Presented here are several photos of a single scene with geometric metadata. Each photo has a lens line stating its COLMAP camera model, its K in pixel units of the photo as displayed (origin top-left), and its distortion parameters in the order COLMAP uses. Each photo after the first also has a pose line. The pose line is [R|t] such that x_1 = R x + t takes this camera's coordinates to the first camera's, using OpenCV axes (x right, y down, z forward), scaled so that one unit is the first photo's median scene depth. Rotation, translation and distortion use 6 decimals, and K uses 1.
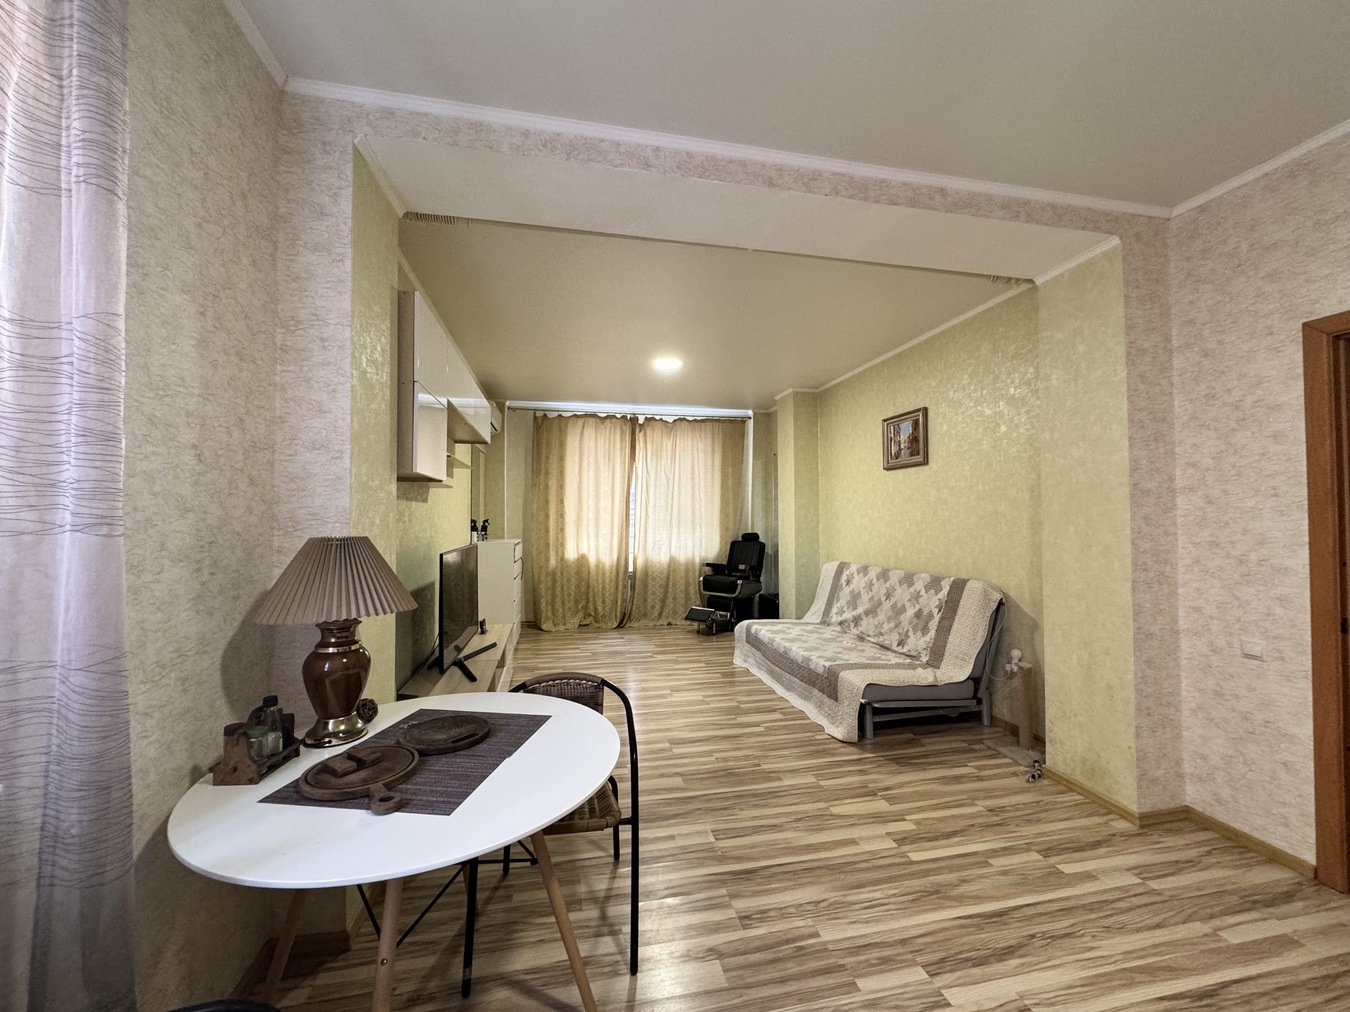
lens RADIAL K [[536.0, 0, 675.0], [0, 536.0, 506.0], [0, 0, 1]] dist [-0.002258, 0.000276]
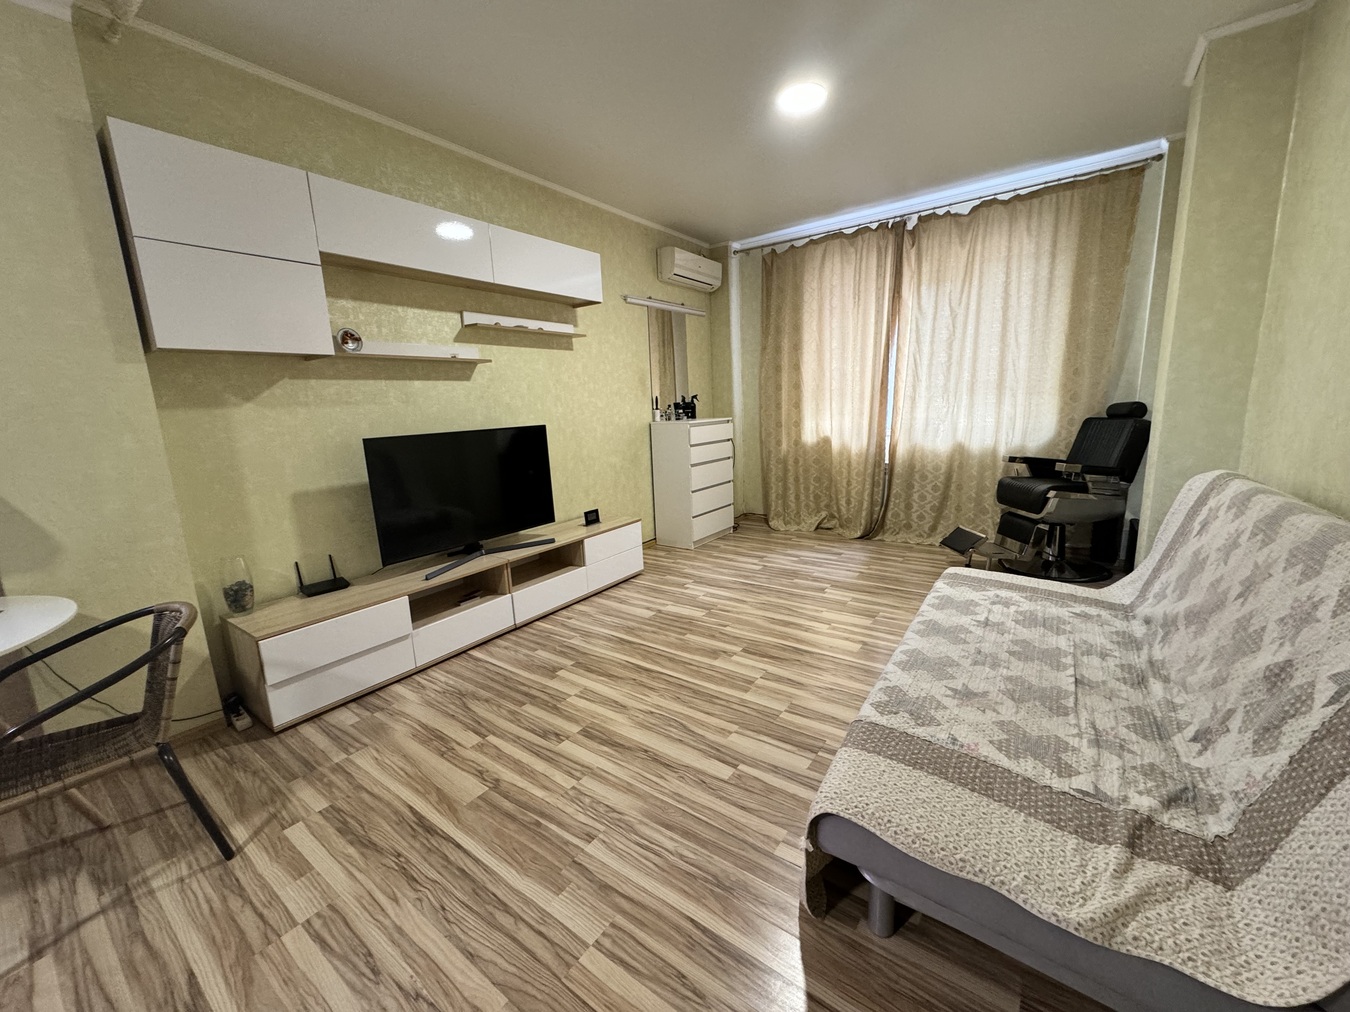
lens RADIAL K [[536.0, 0, 675.0], [0, 536.0, 506.0], [0, 0, 1]] dist [-0.002258, 0.000276]
pose [[0.668618, 0.115756, -0.734541, 0.253070], [0.053990, 0.977645, 0.203211, 0.020291], [0.741644, -0.175528, 0.647421, 0.338421]]
